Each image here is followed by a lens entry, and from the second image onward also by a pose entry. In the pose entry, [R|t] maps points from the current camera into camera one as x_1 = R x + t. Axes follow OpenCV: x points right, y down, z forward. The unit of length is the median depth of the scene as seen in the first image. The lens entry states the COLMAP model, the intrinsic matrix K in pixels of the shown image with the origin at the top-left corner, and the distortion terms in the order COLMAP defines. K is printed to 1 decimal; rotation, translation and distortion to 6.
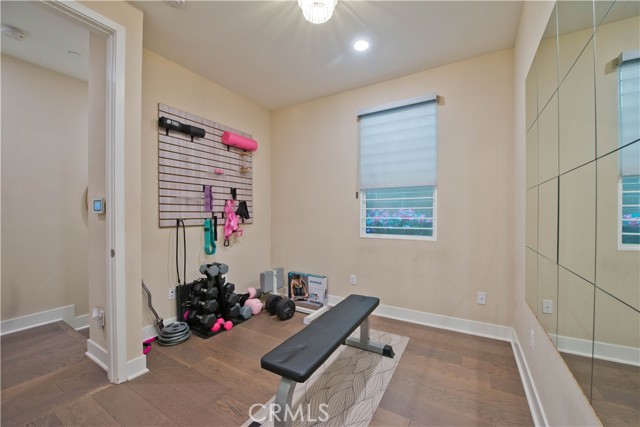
lens RADIAL K [[256.3, 0, 320.0], [0, 256.3, 213.5], [0, 0, 1]] dist [-0.017776, -0.000509]
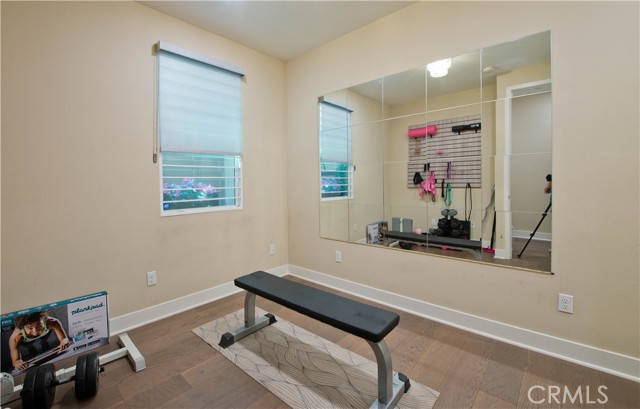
lens RADIAL K [[268.1, 0, 318.2], [0, 268.1, 187.1], [0, 0, 1]] dist [-0.028469, -0.000112]
pose [[0.185343, -0.016212, 0.982540, -0.496686], [0.016600, 0.999773, 0.013365, 0.007221], [-0.982534, 0.013833, 0.185570, 0.419913]]
